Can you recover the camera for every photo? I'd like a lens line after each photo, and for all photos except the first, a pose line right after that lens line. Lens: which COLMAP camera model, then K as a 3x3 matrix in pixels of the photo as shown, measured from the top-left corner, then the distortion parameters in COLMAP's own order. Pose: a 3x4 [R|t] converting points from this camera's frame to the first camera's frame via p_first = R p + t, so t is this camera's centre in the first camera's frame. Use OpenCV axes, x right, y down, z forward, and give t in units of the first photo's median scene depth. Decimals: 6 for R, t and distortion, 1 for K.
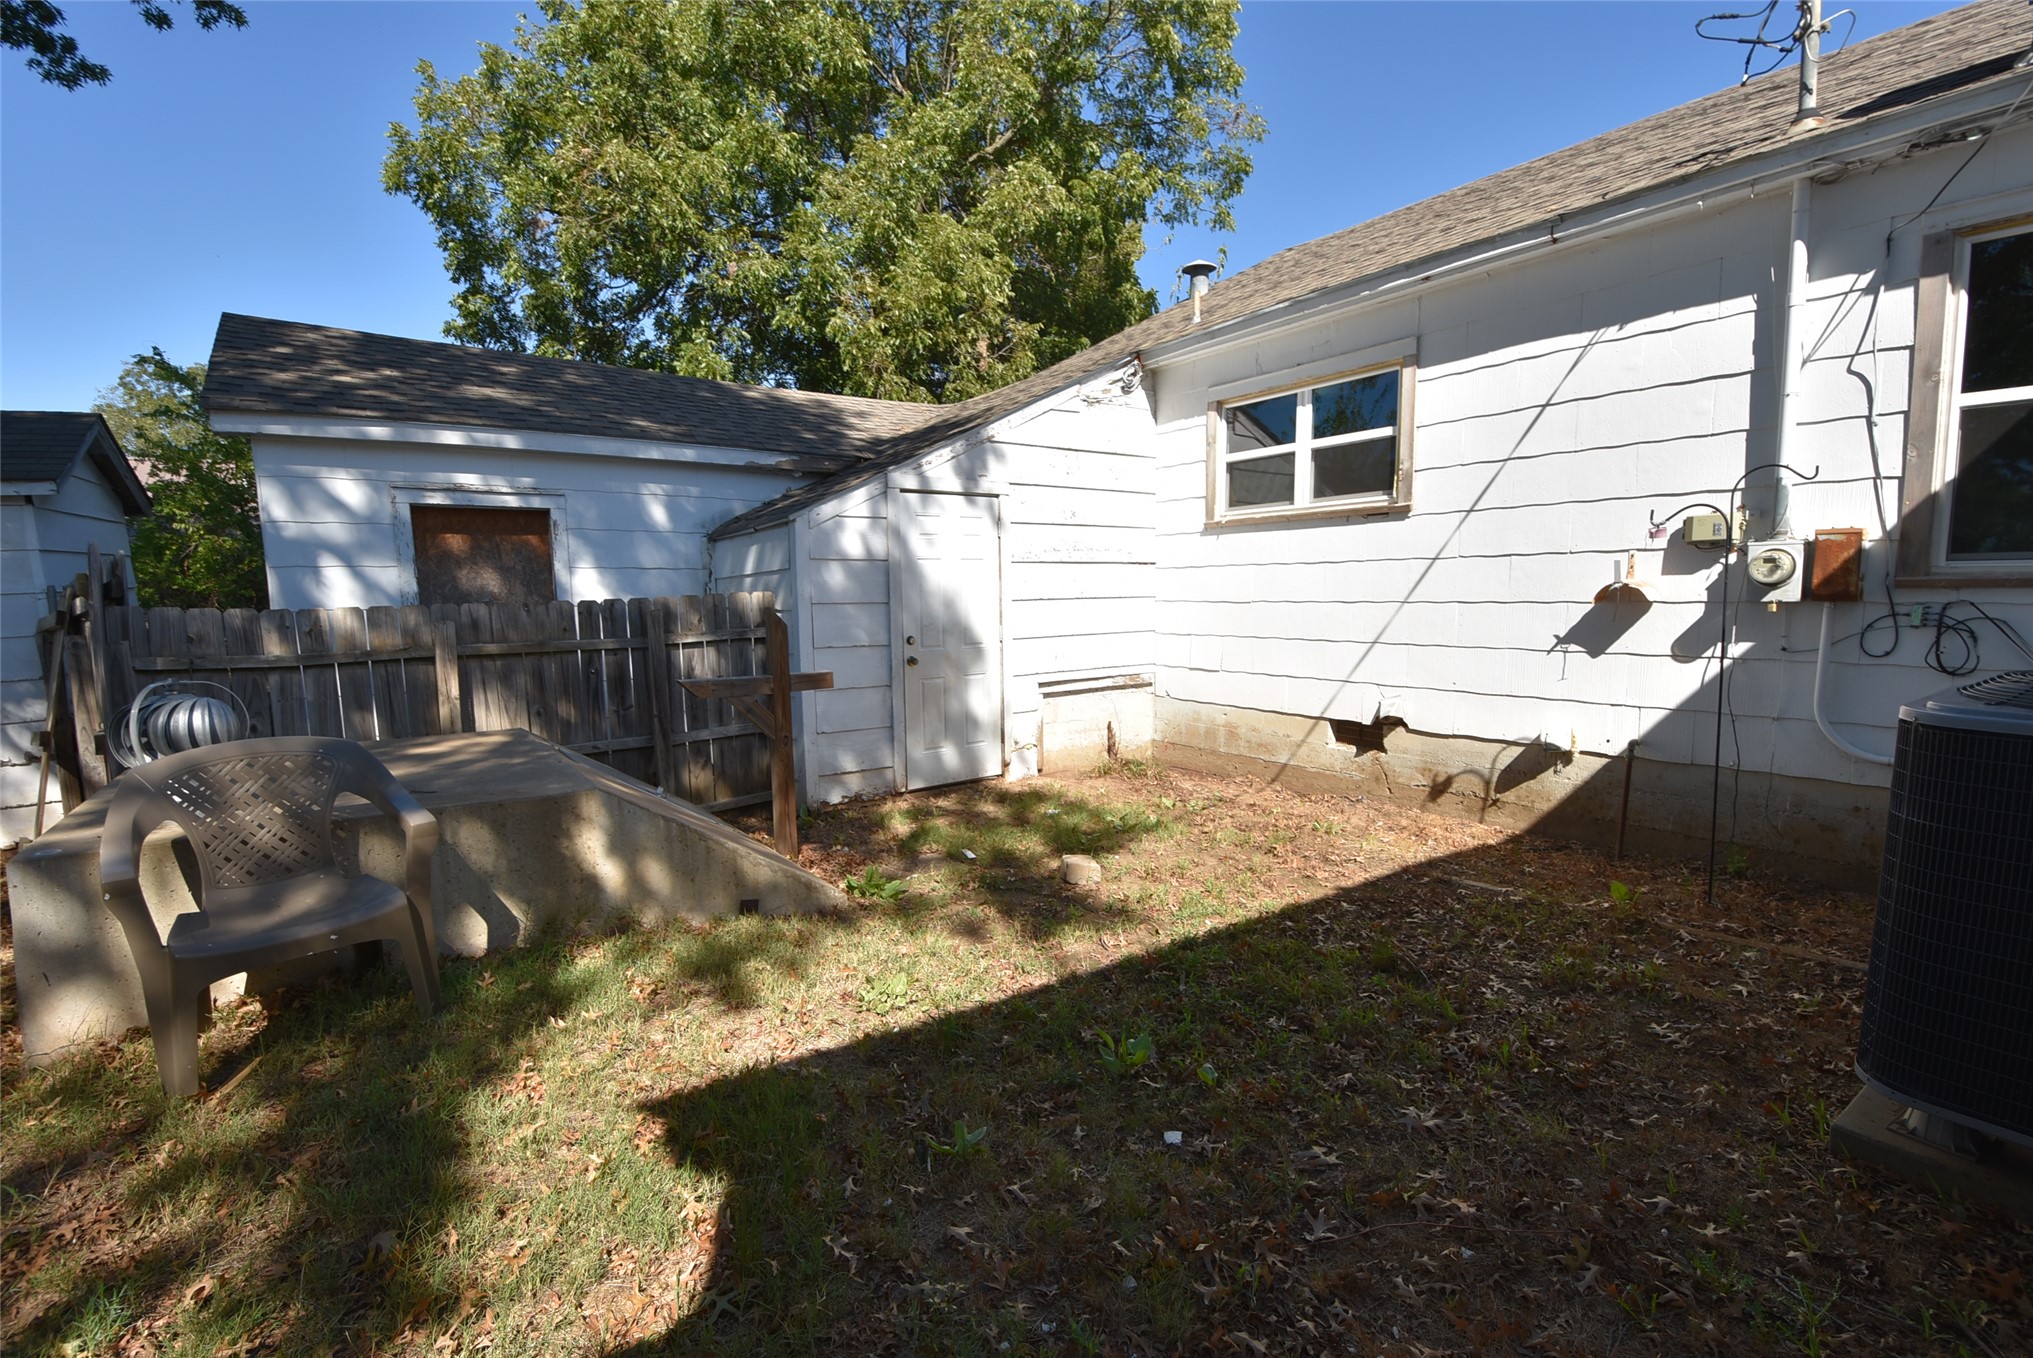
lens RADIAL K [[901.0, 0, 1006.7], [0, 901.0, 700.1], [0, 0, 1]] dist [0.016496, -0.023108]
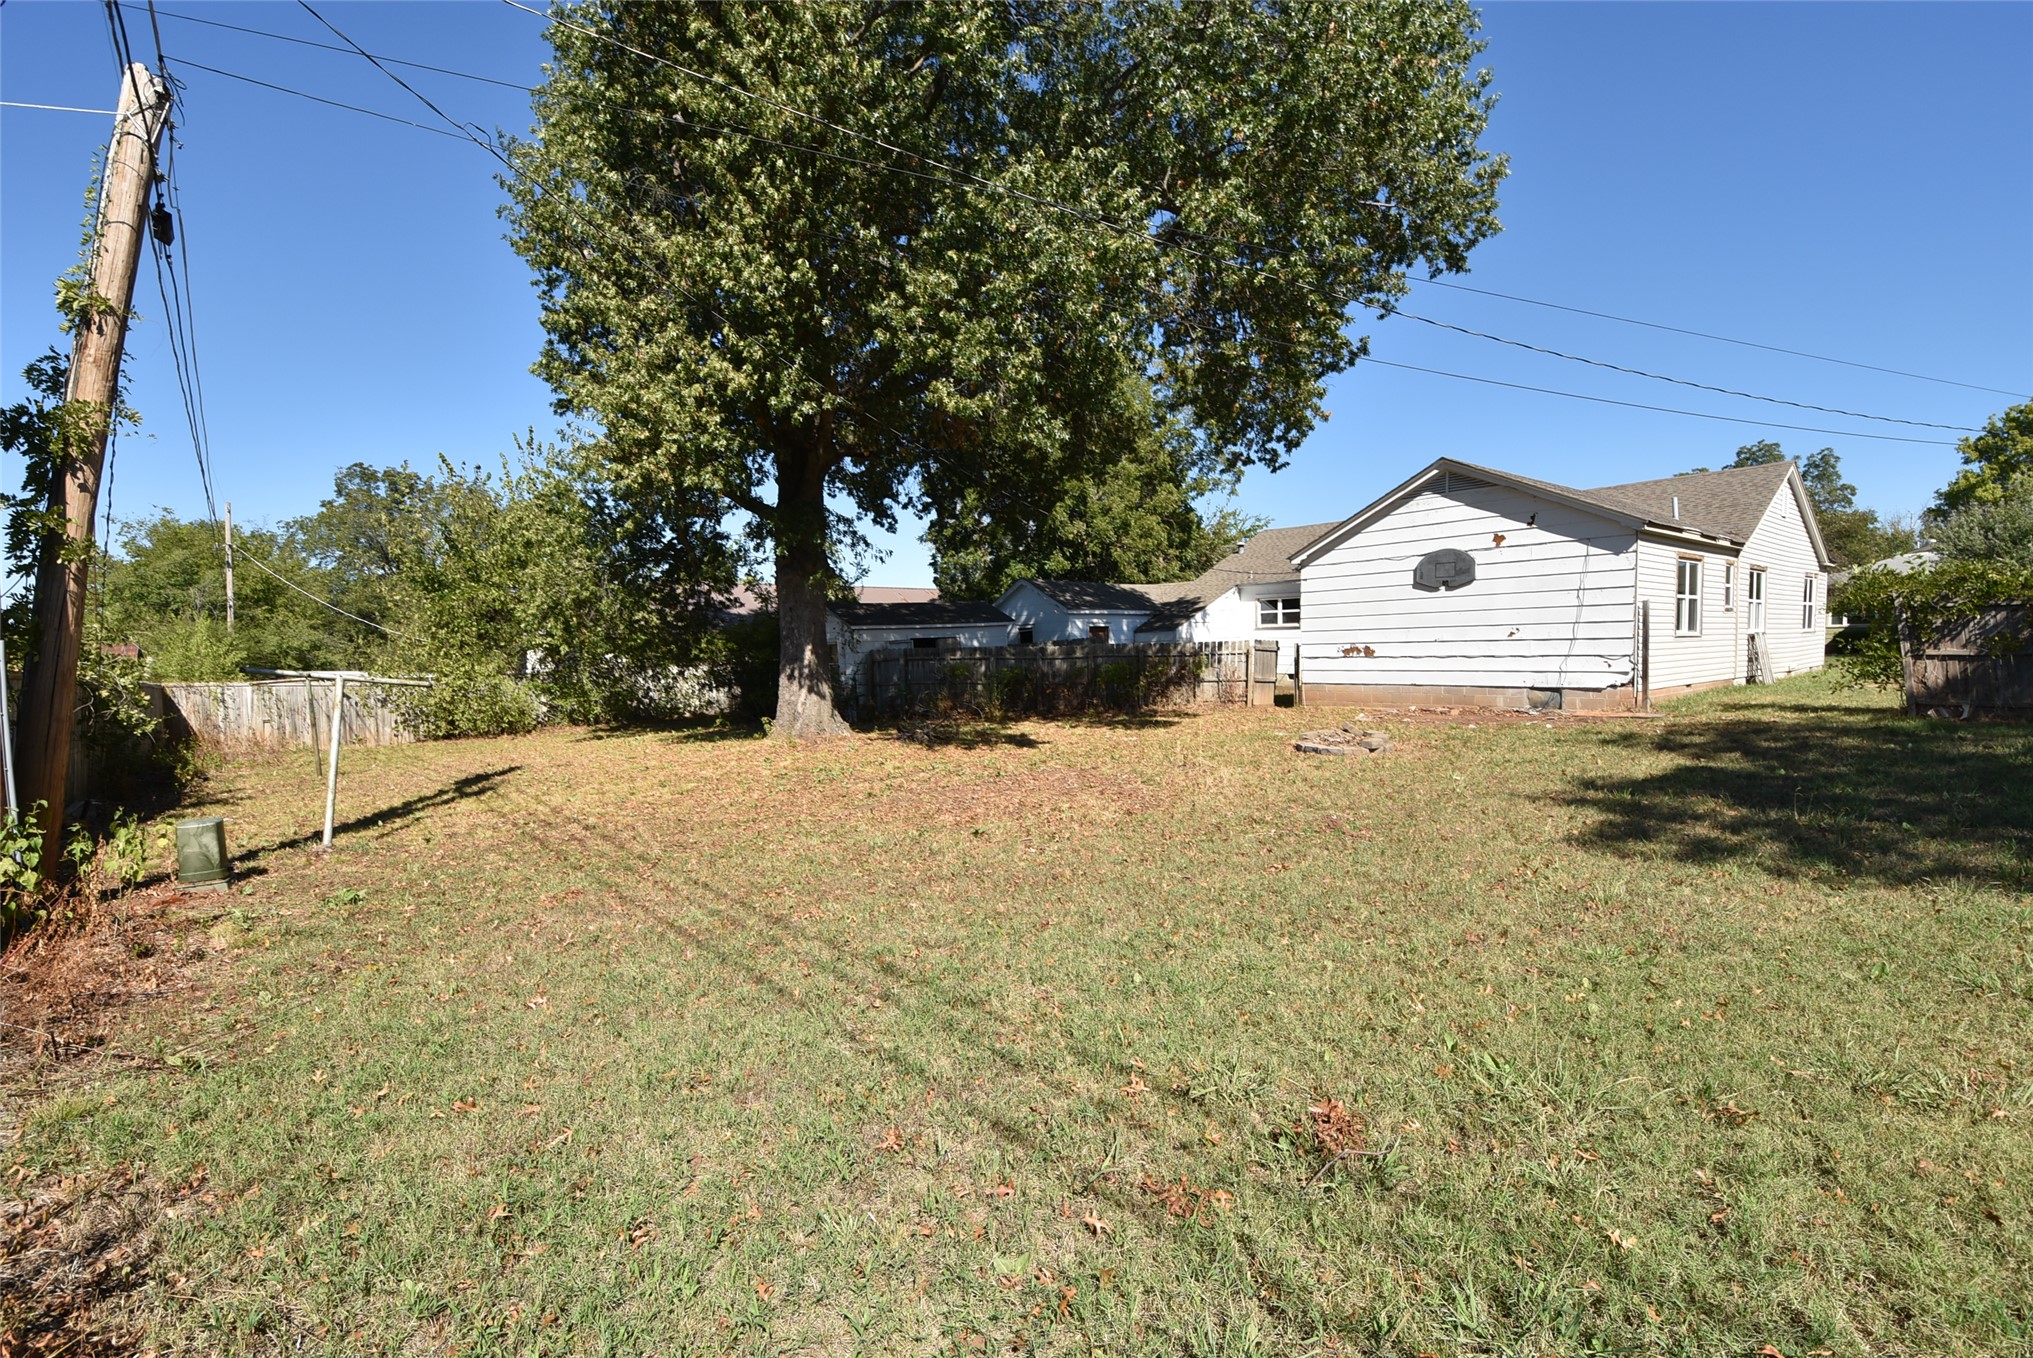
lens RADIAL K [[904.7, 0, 997.2], [0, 904.7, 717.3], [0, 0, 1]] dist [0.015671, -0.023162]
pose [[0.998167, -0.011634, 0.059397, -1.303858], [0.013853, 0.999216, -0.037084, 0.377029], [-0.058919, 0.037839, 0.997545, -3.278270]]
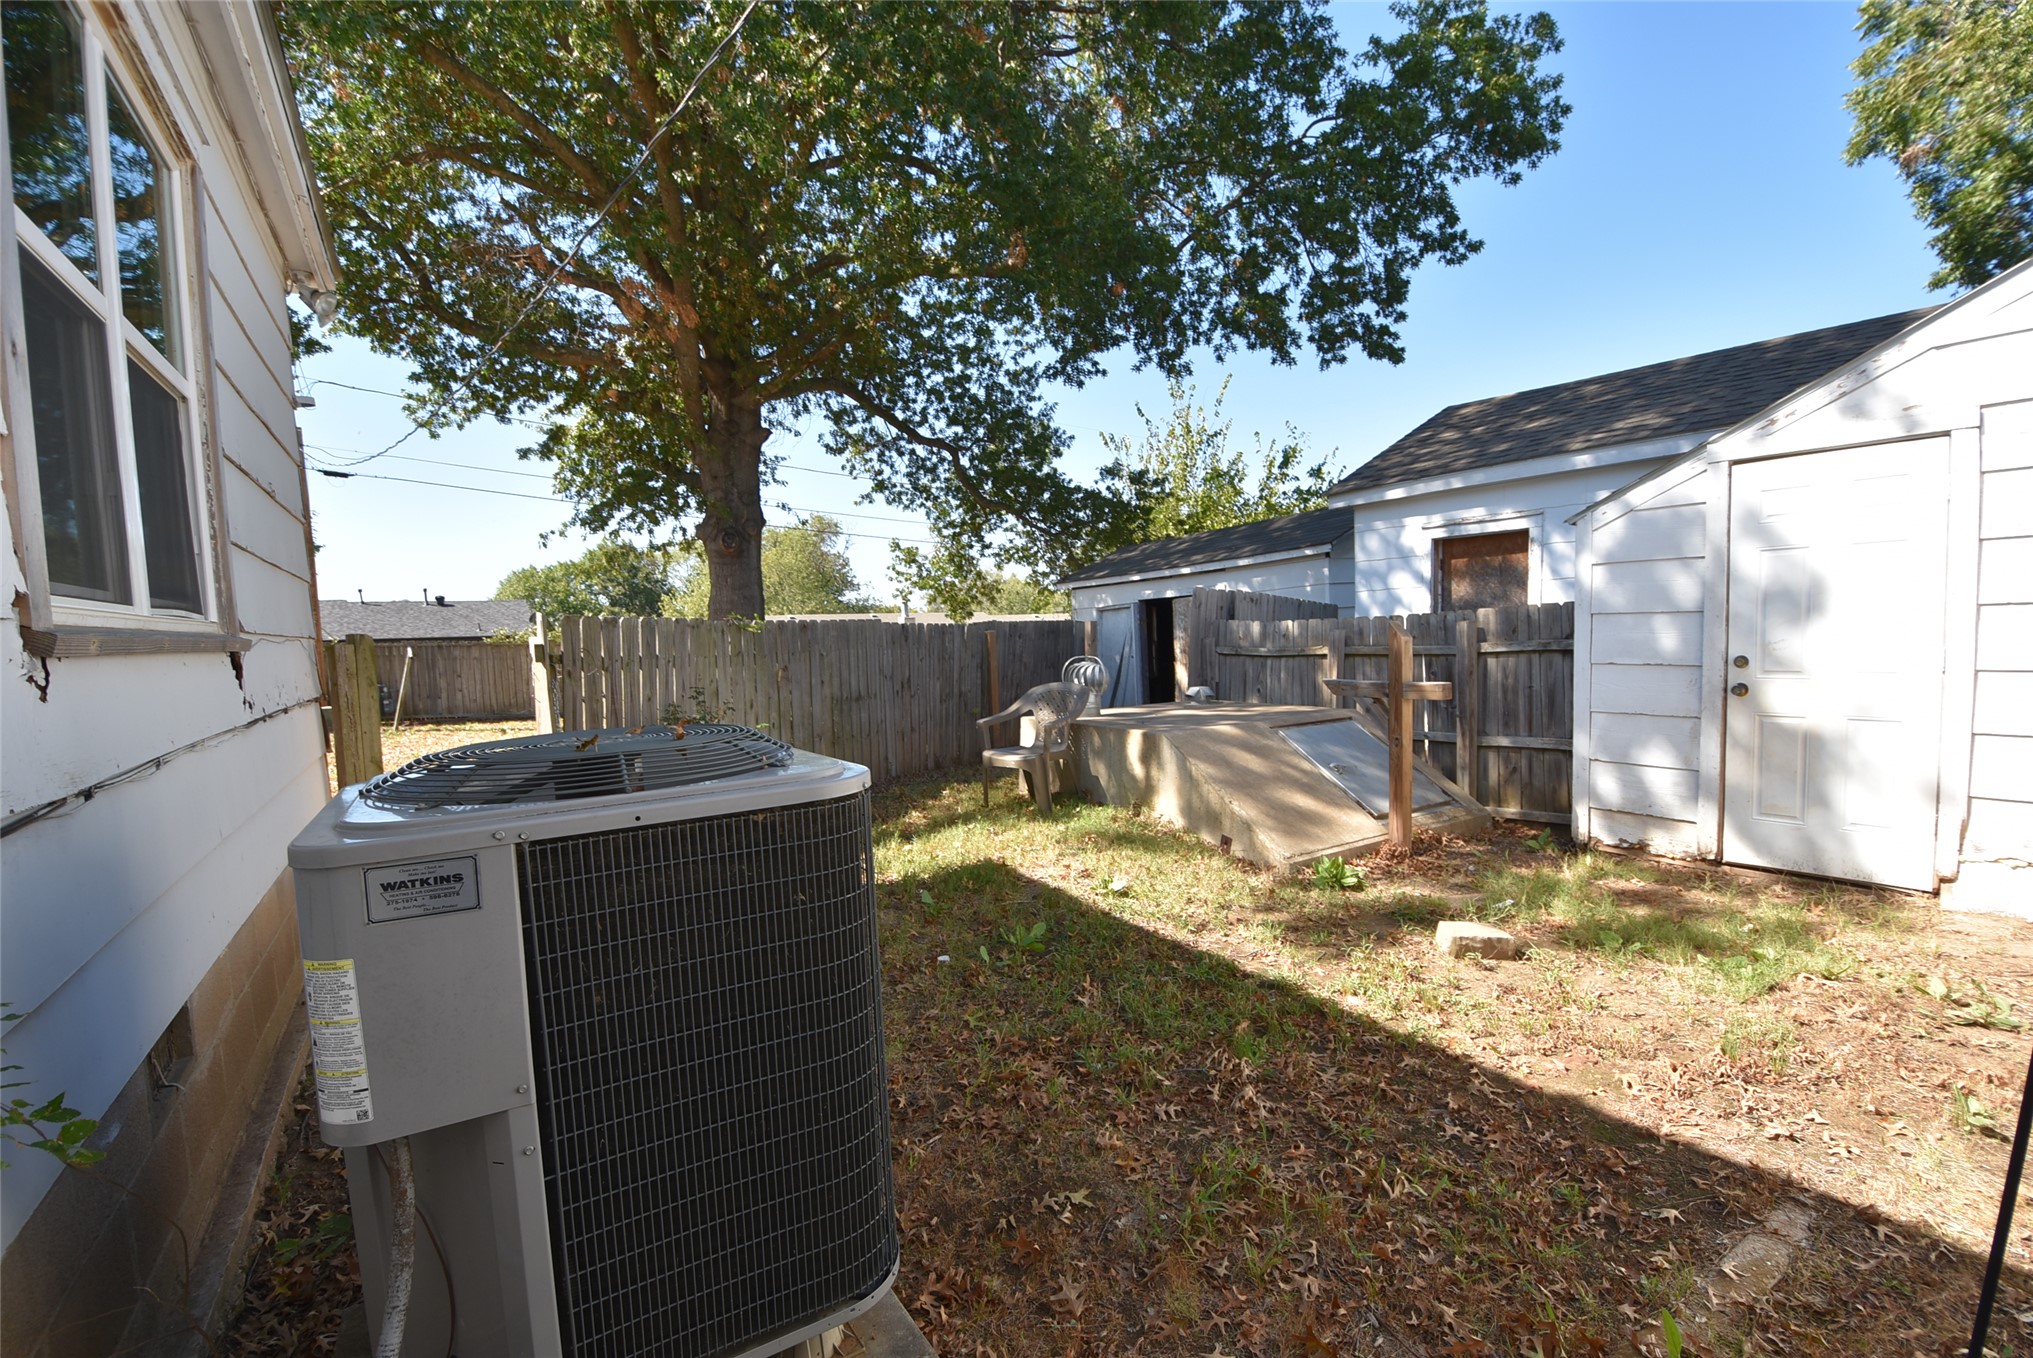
lens RADIAL K [[901.0, 0, 1006.7], [0, 901.0, 700.1], [0, 0, 1]] dist [0.016496, -0.023108]
pose [[-0.082174, 0.092416, -0.992324, 0.687967], [-0.076439, 0.992174, 0.098732, -0.060314], [0.993682, 0.083966, -0.074467, 0.455738]]
